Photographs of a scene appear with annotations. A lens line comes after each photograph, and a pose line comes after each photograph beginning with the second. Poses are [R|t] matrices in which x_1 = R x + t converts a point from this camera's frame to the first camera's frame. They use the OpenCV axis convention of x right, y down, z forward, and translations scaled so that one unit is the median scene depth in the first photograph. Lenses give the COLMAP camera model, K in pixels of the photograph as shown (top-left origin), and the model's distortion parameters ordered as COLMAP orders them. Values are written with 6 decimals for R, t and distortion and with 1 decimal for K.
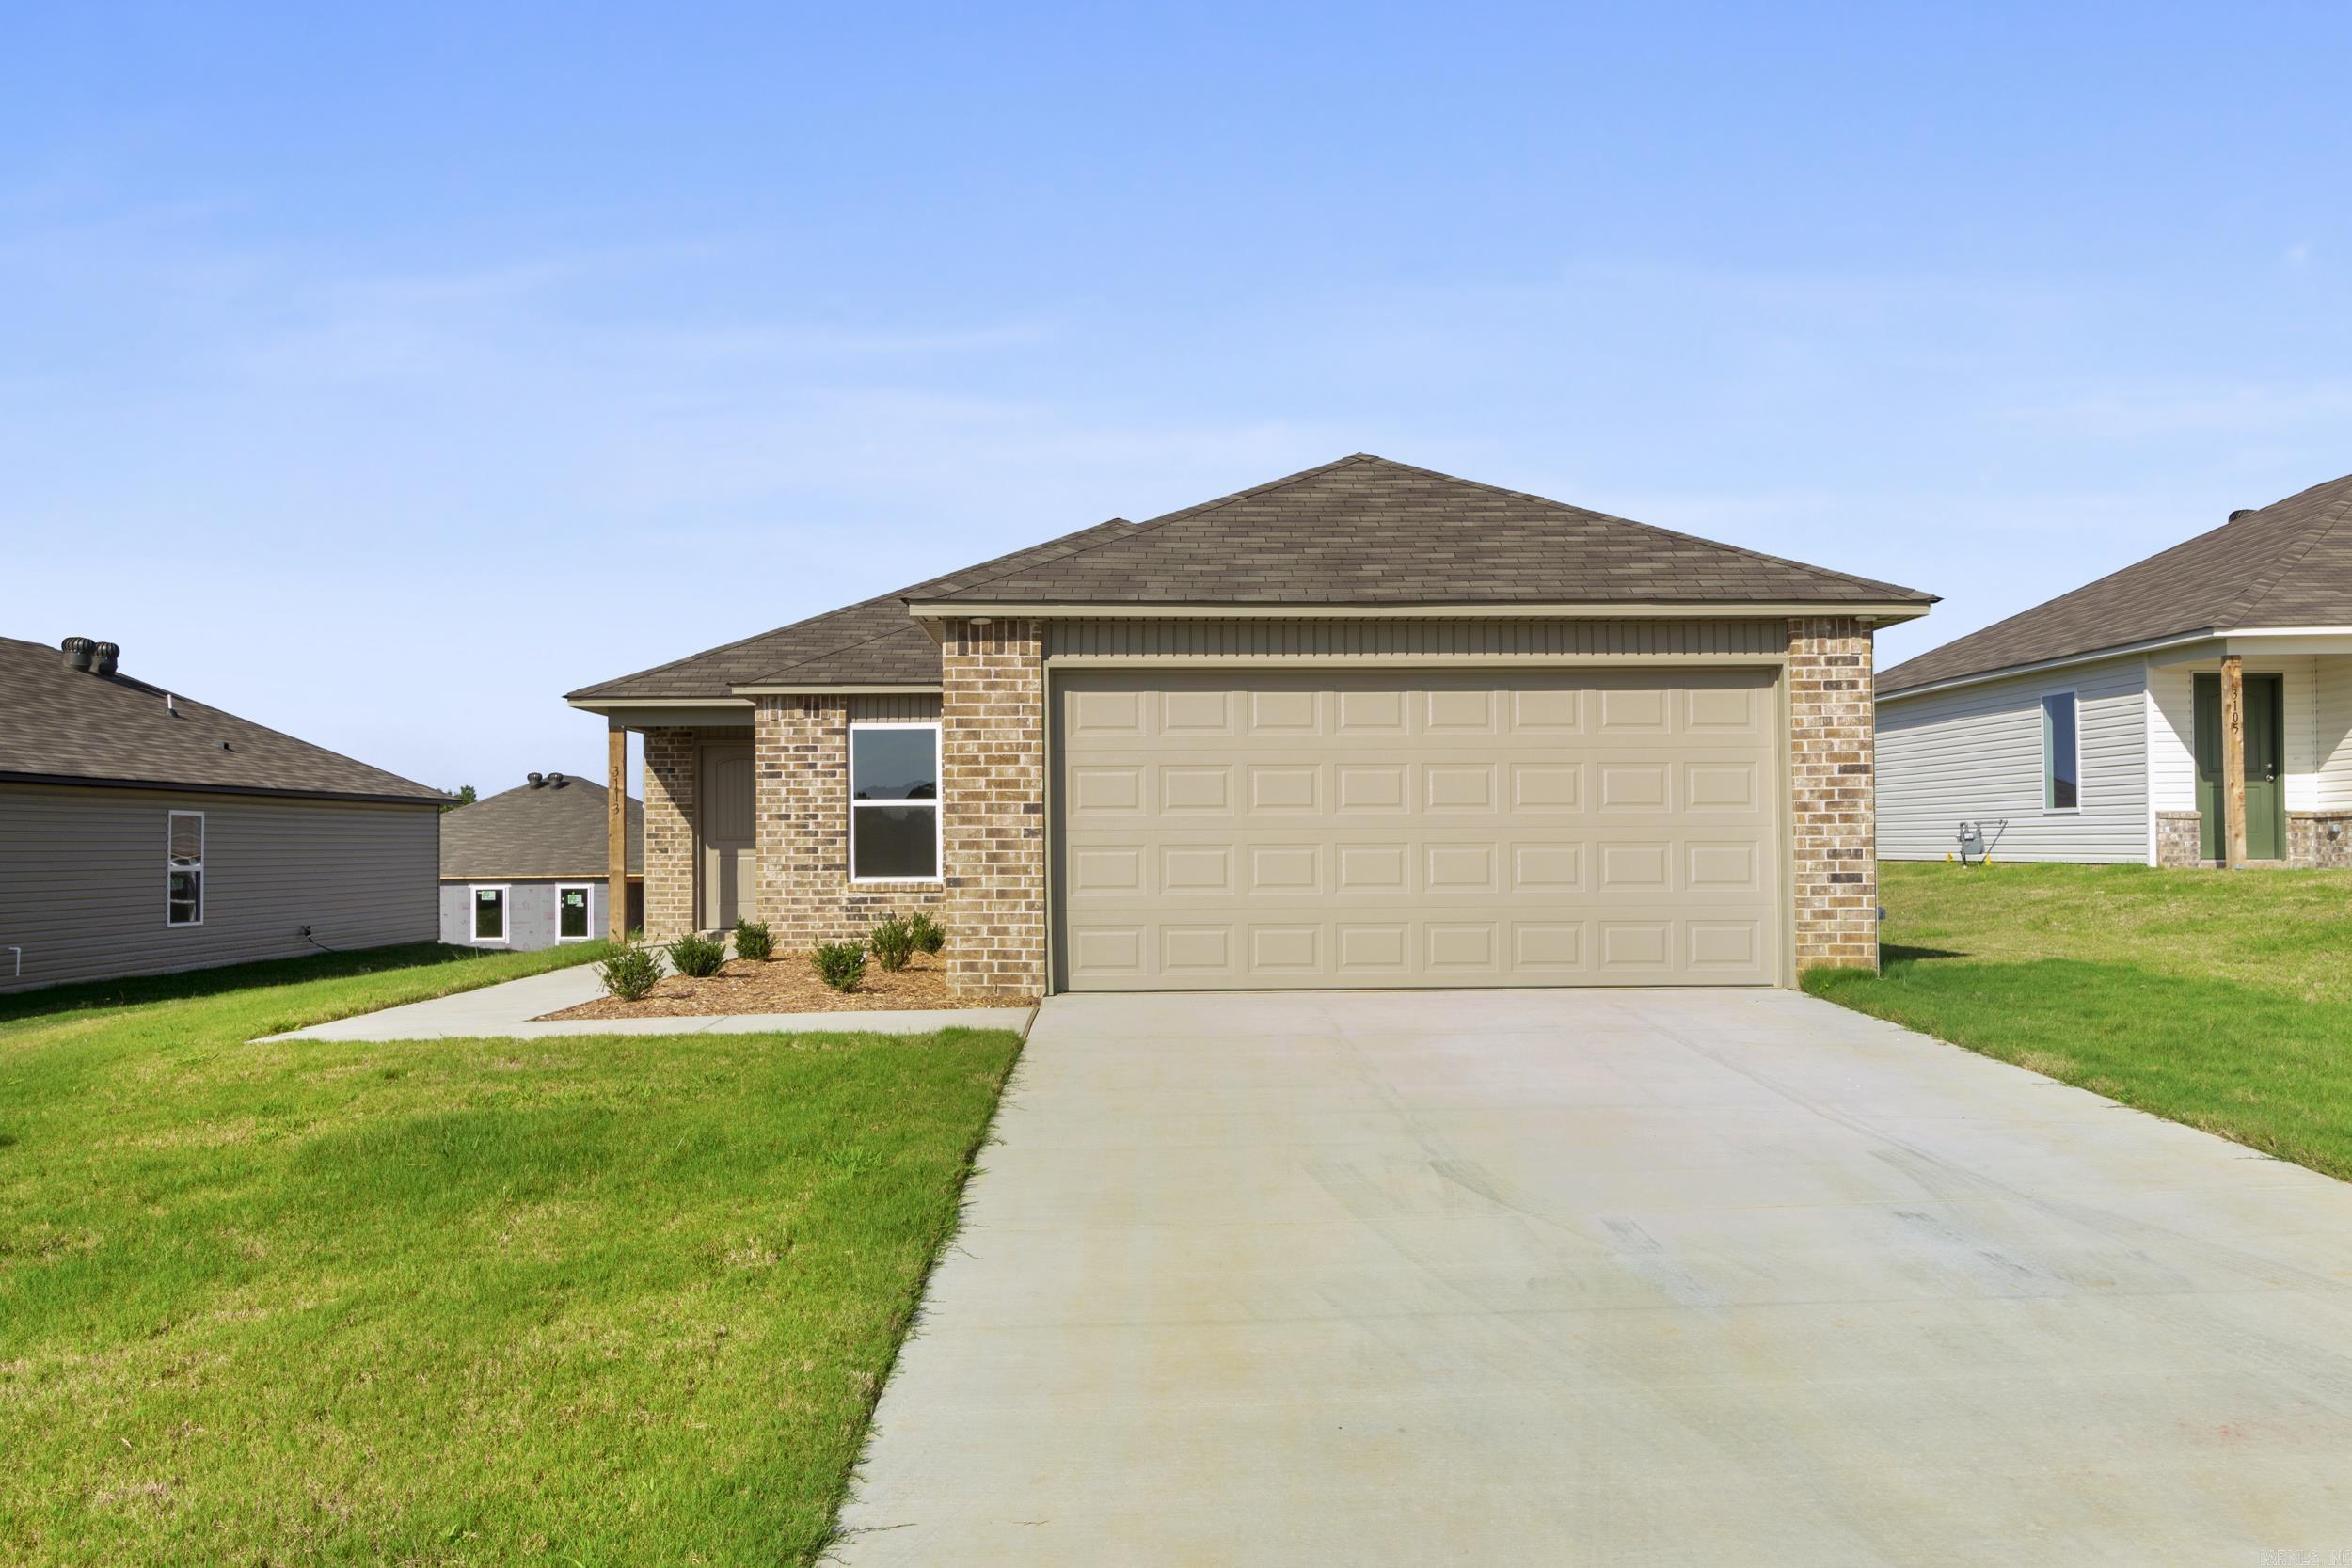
lens RADIAL K [[1847.0, 0, 1176.0], [0, 1847.0, 784.0], [0, 0, 1]] dist [0.000818, 0.004771]
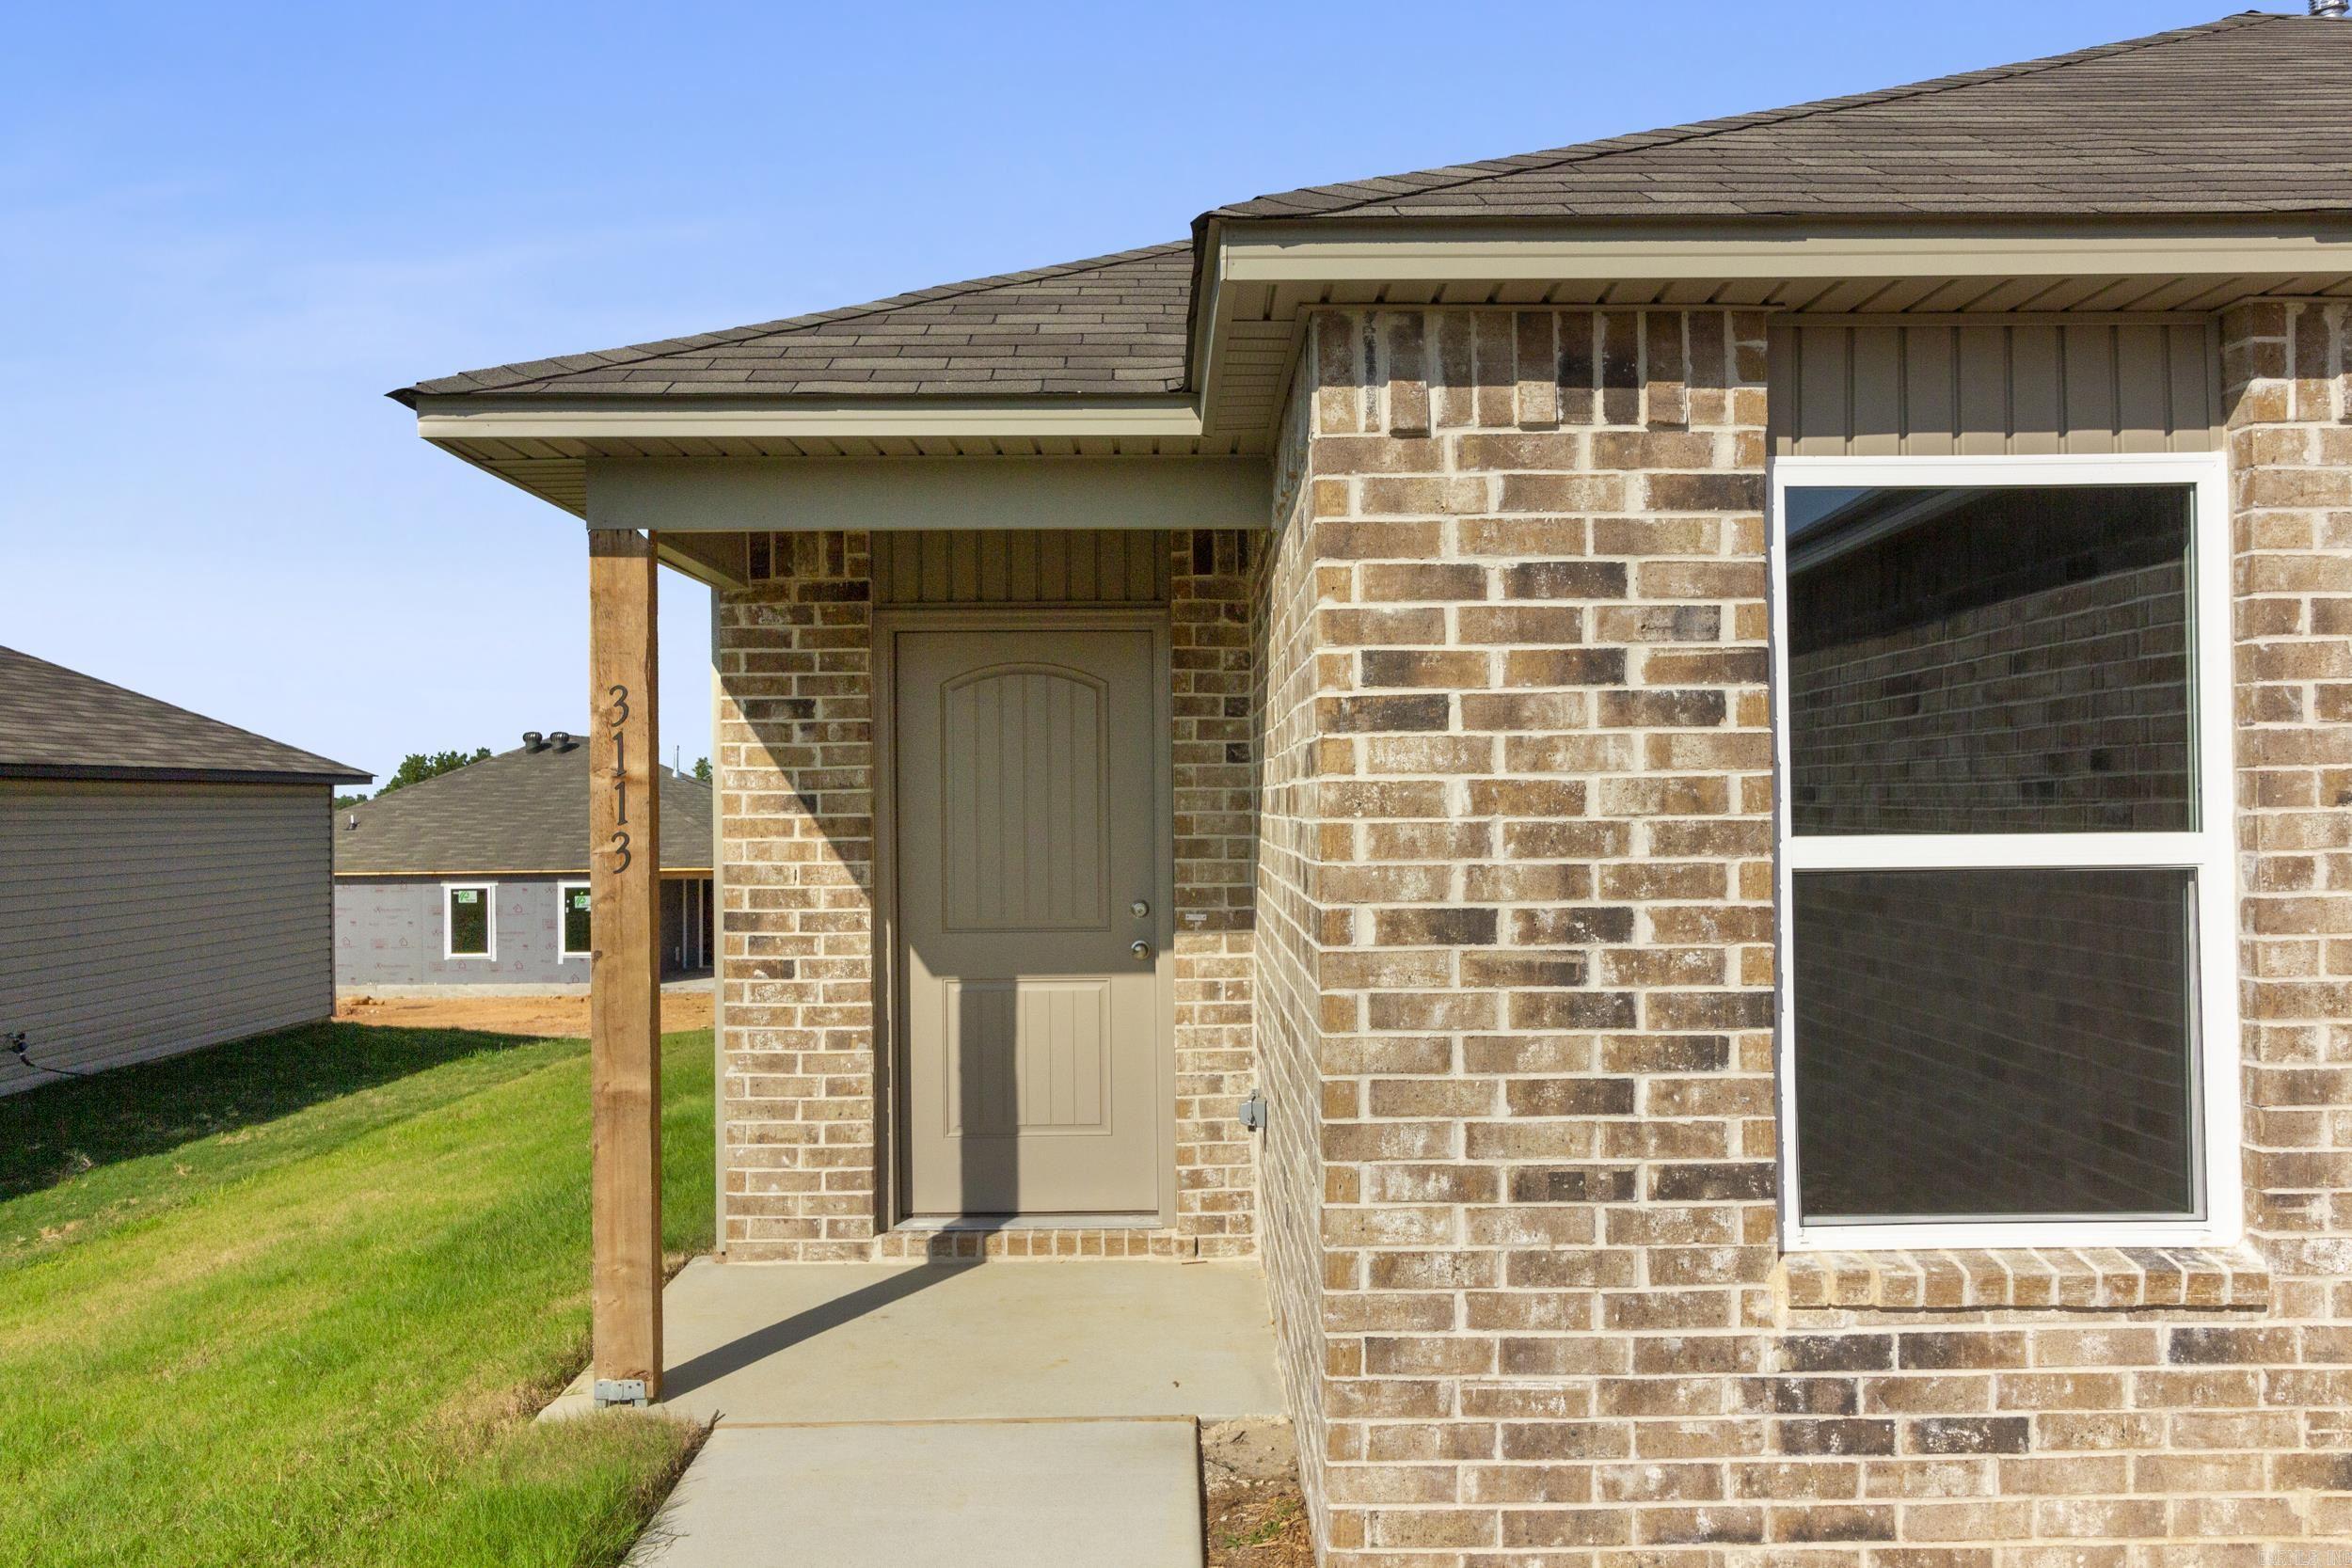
lens RADIAL K [[1900.0, 0, 1176.0], [0, 1900.0, 784.0], [0, 0, 1]] dist [-0.007744, -0.002030]
pose [[0.999811, -0.000153, -0.019433, -0.238458], [0.000552, 0.999789, 0.020520, -0.001485], [0.019426, -0.020527, 0.999601, 0.797089]]
